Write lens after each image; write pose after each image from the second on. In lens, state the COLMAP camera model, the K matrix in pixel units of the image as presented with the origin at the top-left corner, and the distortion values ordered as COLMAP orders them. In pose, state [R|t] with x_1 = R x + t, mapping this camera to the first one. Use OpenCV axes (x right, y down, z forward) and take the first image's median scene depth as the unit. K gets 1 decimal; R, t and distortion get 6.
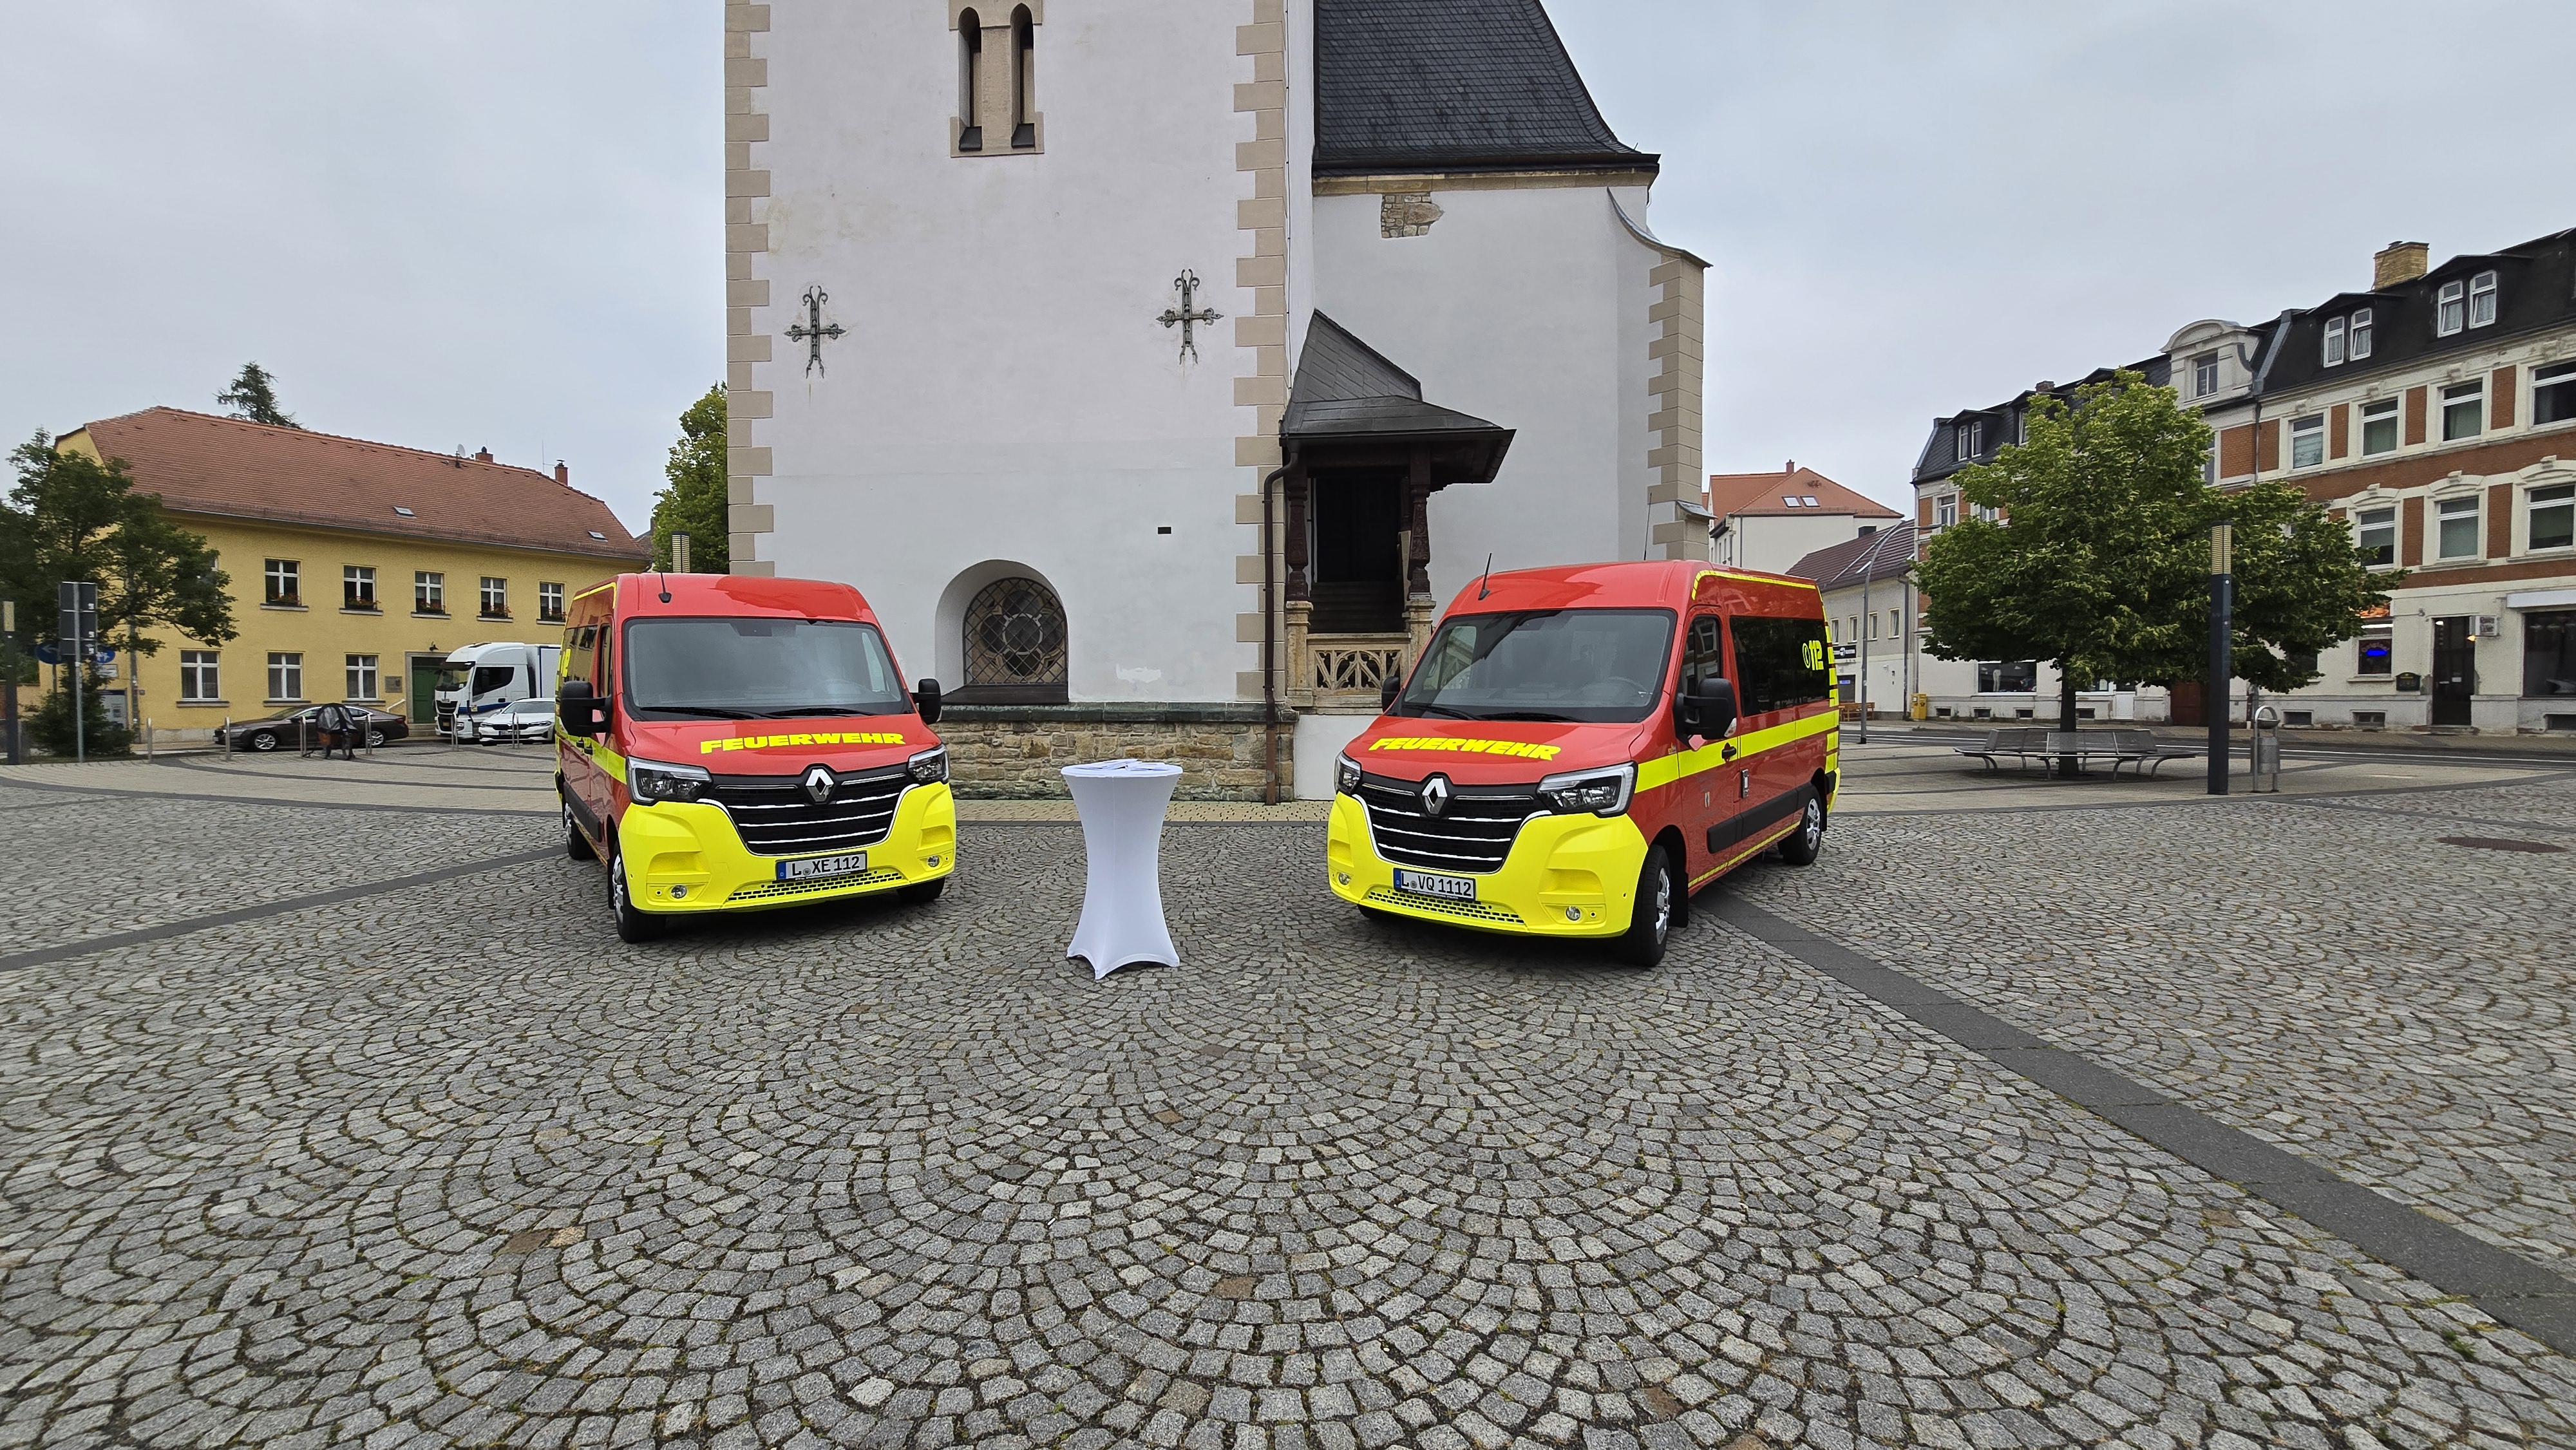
lens RADIAL K [[993.5, 0, 1281.3], [0, 993.5, 729.8], [0, 0, 1]] dist [-0.000779, -0.000111]
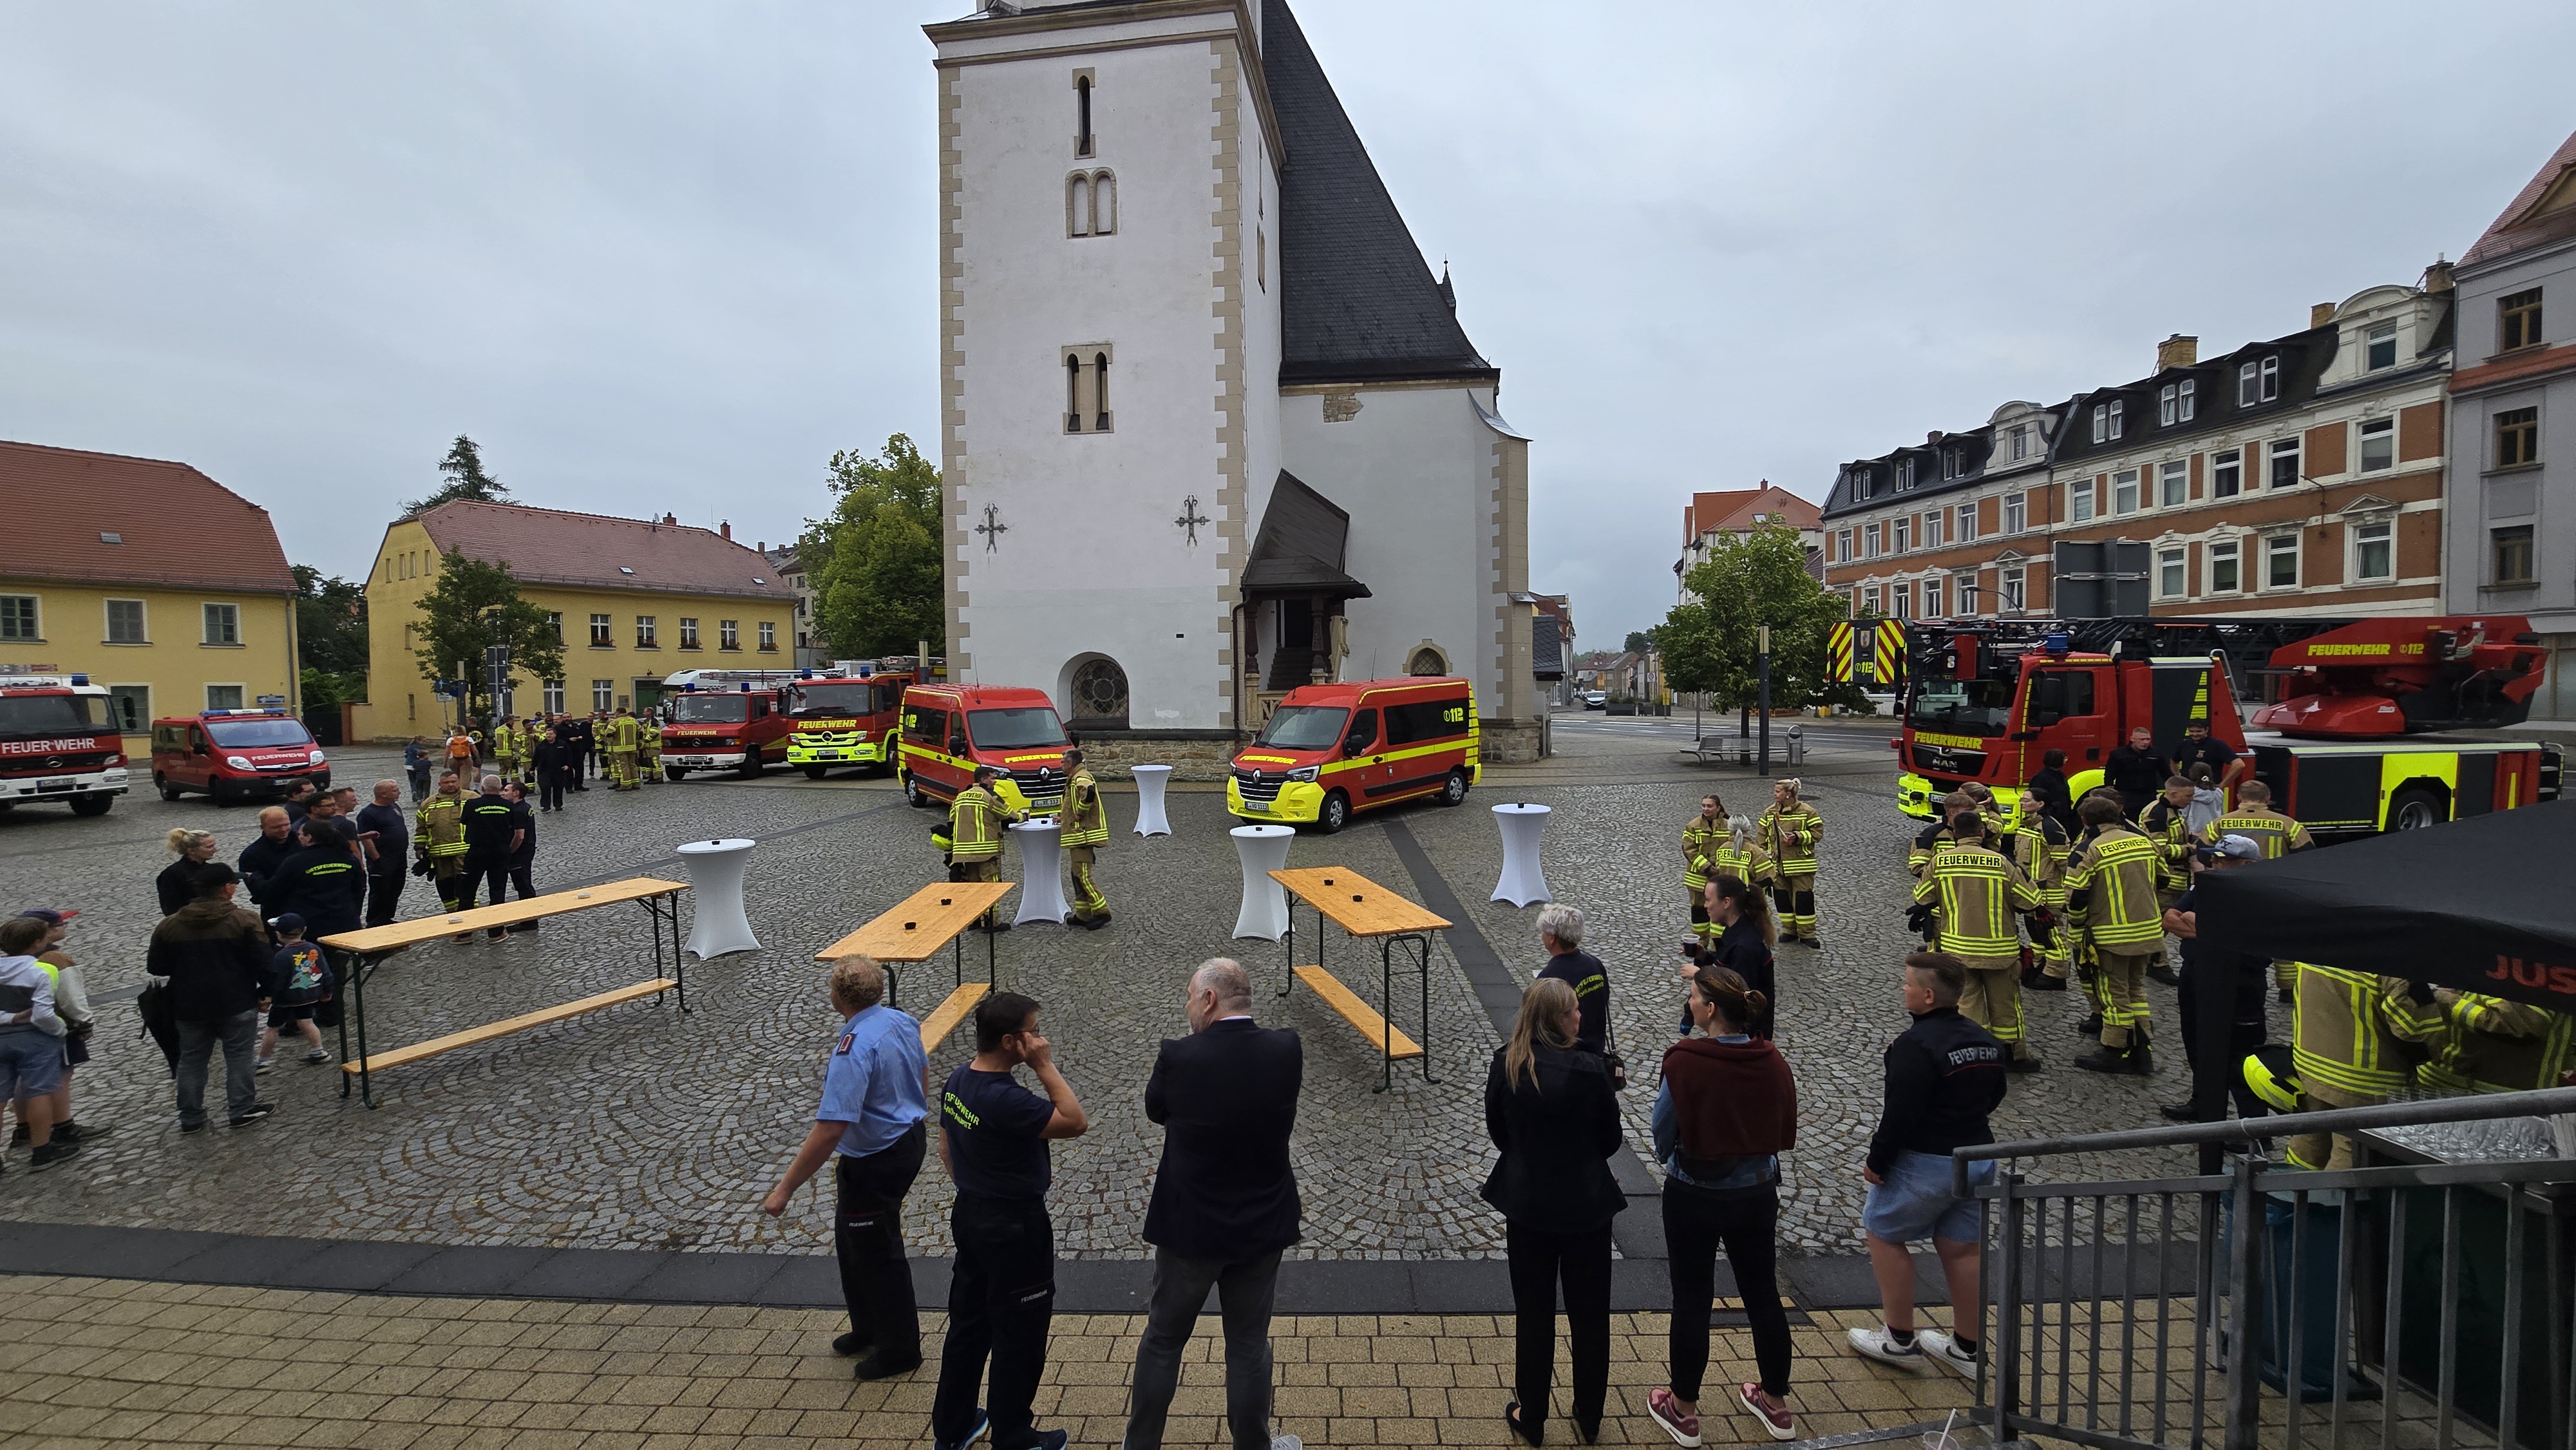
lens RADIAL K [[993.5, 0, 1297.2], [0, 993.5, 728.5], [0, 0, 1]] dist [-0.000779, -0.000111]
pose [[0.999356, -0.006957, -0.035195, 0.111646], [0.007335, 0.999917, 0.010625, -0.031073], [0.035118, -0.010877, 0.999324, -0.573635]]
